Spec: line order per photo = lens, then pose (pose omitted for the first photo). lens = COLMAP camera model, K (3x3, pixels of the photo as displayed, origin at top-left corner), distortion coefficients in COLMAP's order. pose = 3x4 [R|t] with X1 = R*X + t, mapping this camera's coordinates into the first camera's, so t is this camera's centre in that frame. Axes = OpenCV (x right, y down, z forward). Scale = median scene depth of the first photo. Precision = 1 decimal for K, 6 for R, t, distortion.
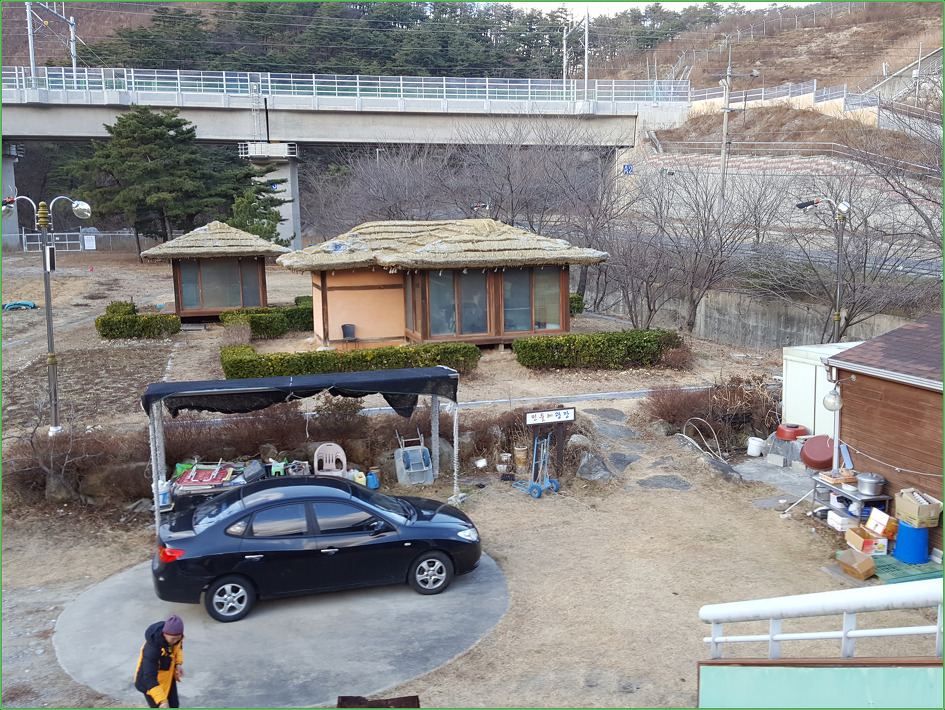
lens RADIAL K [[938.0, 0, 472.5], [0, 938.0, 355.0], [0, 0, 1]] dist [0.016435, 0.006458]
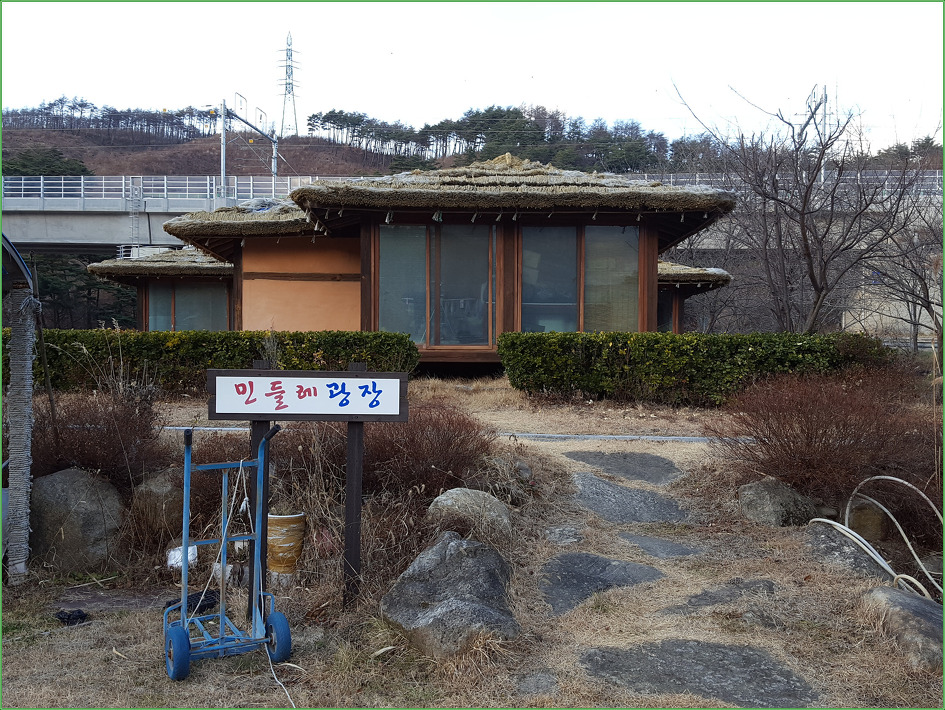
lens RADIAL K [[938.0, 0, 472.5], [0, 938.0, 355.0], [0, 0, 1]] dist [0.016435, 0.006458]
pose [[0.964167, 0.019557, -0.264575, 0.200591], [-0.064984, 0.984308, -0.164057, 0.093883], [0.257214, 0.175371, 0.950308, 0.699488]]
